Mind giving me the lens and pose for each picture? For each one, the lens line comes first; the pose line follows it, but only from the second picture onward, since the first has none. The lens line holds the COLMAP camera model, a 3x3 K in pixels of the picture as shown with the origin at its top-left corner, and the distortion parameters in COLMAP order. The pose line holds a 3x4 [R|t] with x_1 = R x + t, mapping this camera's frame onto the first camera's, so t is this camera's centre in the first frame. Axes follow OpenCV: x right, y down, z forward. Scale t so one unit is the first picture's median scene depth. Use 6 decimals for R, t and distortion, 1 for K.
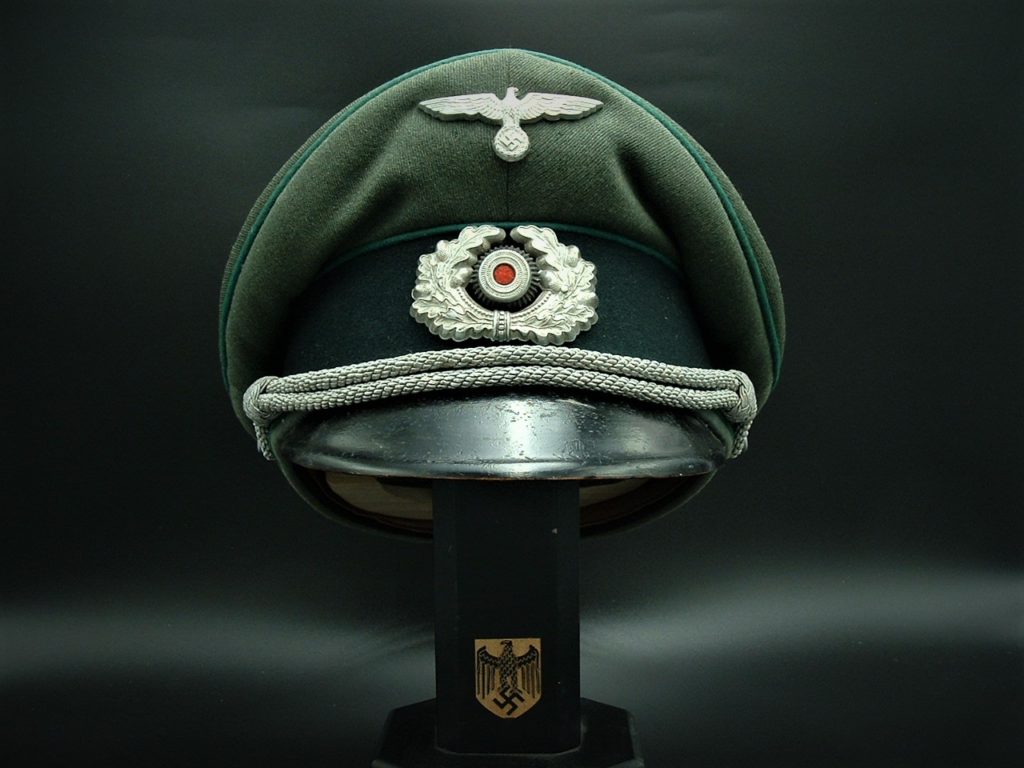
lens RADIAL K [[1438.0, 0, 514.8], [0, 1438.0, 386.1], [0, 0, 1]] dist [-0.186978, 0.000000]
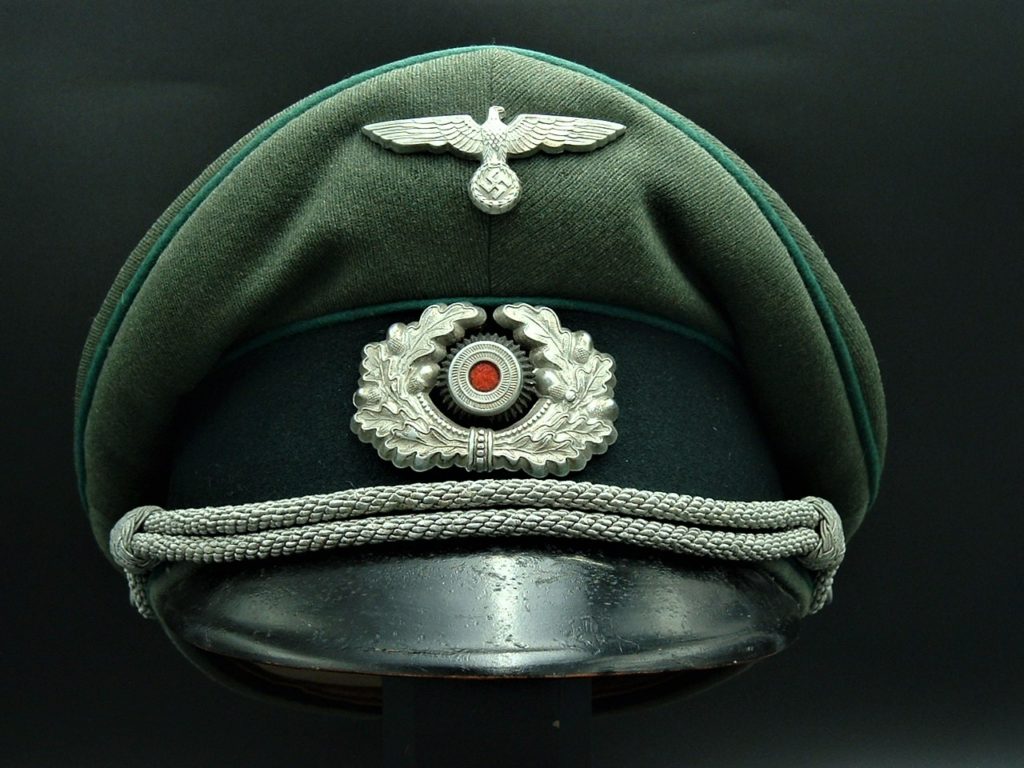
lens RADIAL K [[2100.3, 0, 509.0], [0, 2100.3, 383.1], [0, 0, 1]] dist [-0.011224, 0.000000]
pose [[0.999987, 0.000716, 0.004972, -0.000460], [-0.000697, 0.999992, -0.003848, -0.069059], [-0.004975, 0.003845, 0.999980, -0.029444]]
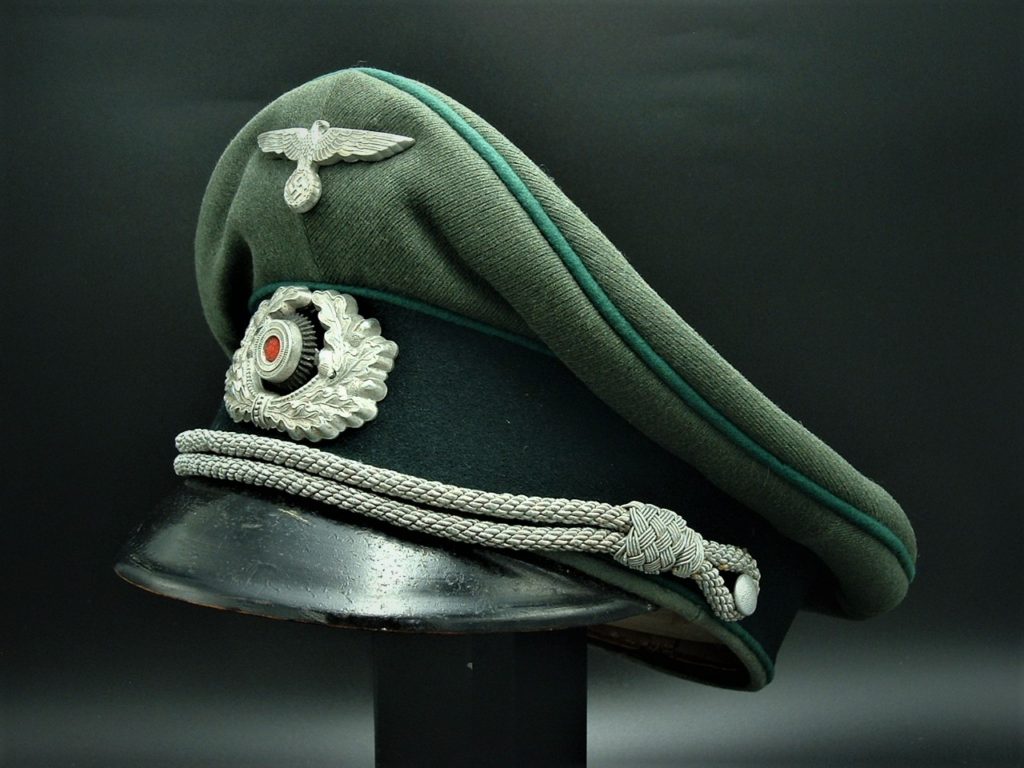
lens RADIAL K [[1763.0, 0, 512.0], [0, 1763.0, 382.6], [0, 0, 1]] dist [0.016122, 0.000000]
pose [[0.728538, 0.103683, -0.677113, 0.771825], [-0.095490, 0.994199, 0.049495, -0.119888], [0.678317, 0.028599, 0.734213, 0.336002]]
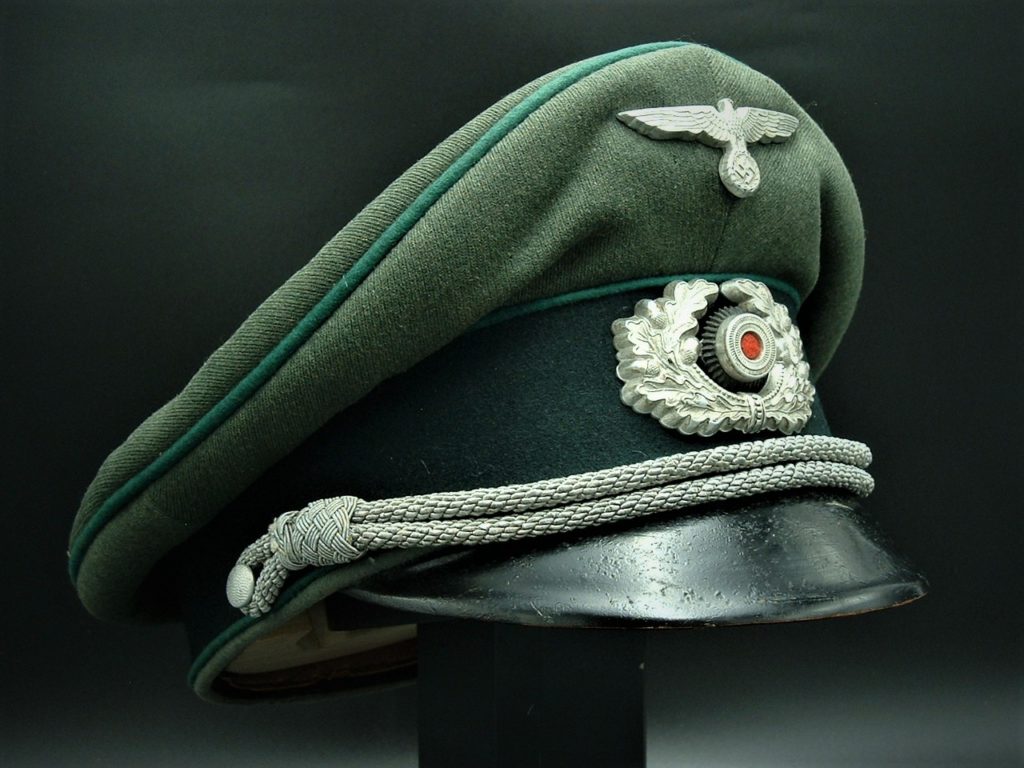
lens RADIAL K [[1928.5, 0, 511.3], [0, 1928.5, 384.1], [0, 0, 1]] dist [-0.075258, 0.000000]
pose [[0.801445, -0.046234, 0.596279, -0.711332], [0.043933, 0.998865, 0.018399, -0.080057], [-0.596453, 0.011450, 0.802567, 0.242267]]
